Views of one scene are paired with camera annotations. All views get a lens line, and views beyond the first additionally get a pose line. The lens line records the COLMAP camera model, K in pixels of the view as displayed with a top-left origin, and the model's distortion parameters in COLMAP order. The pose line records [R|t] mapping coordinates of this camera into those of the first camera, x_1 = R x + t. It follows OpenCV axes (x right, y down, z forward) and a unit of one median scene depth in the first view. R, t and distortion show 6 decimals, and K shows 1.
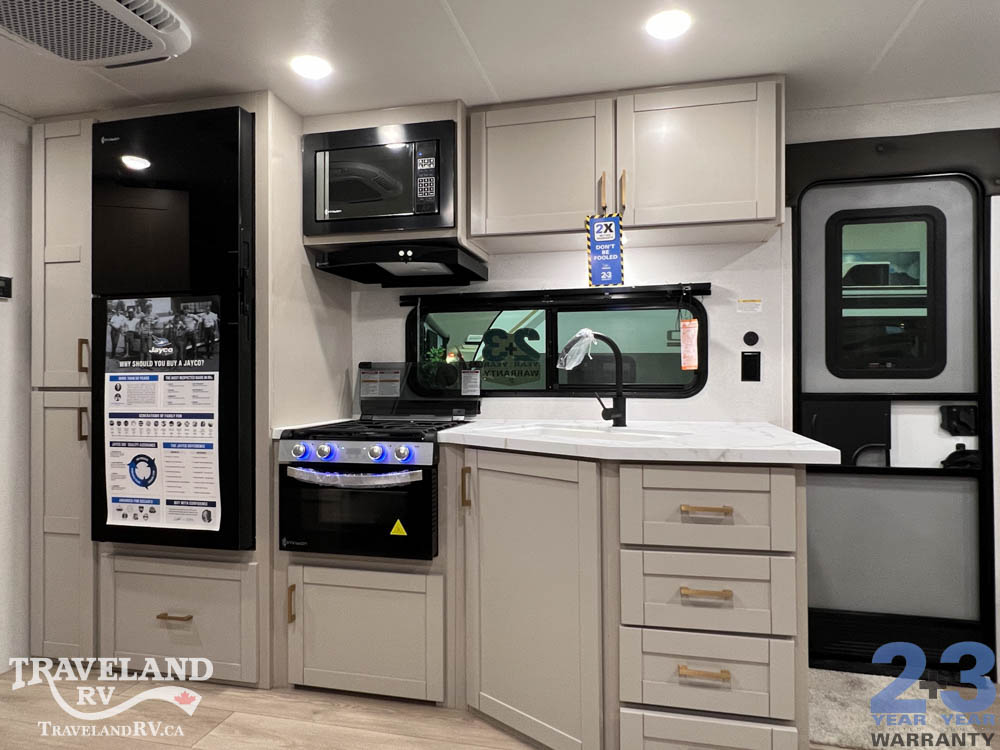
lens RADIAL K [[629.6, 0, 500.0], [0, 629.6, 375.0], [0, 0, 1]] dist [0.005336, -0.003078]
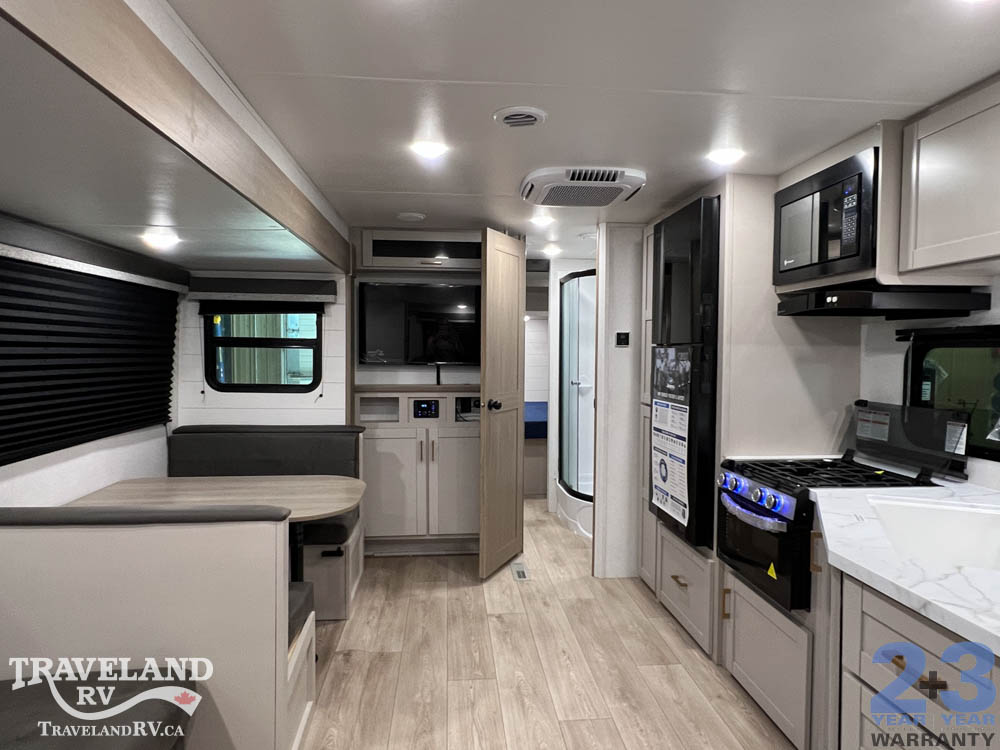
lens RADIAL K [[629.6, 0, 500.0], [0, 629.6, 375.0], [0, 0, 1]] dist [0.005336, -0.003078]
pose [[0.304779, 0.046556, -0.951285, 0.649043], [0.003198, 0.998749, 0.049904, -0.132395], [0.952418, -0.018252, 0.304249, 0.224320]]
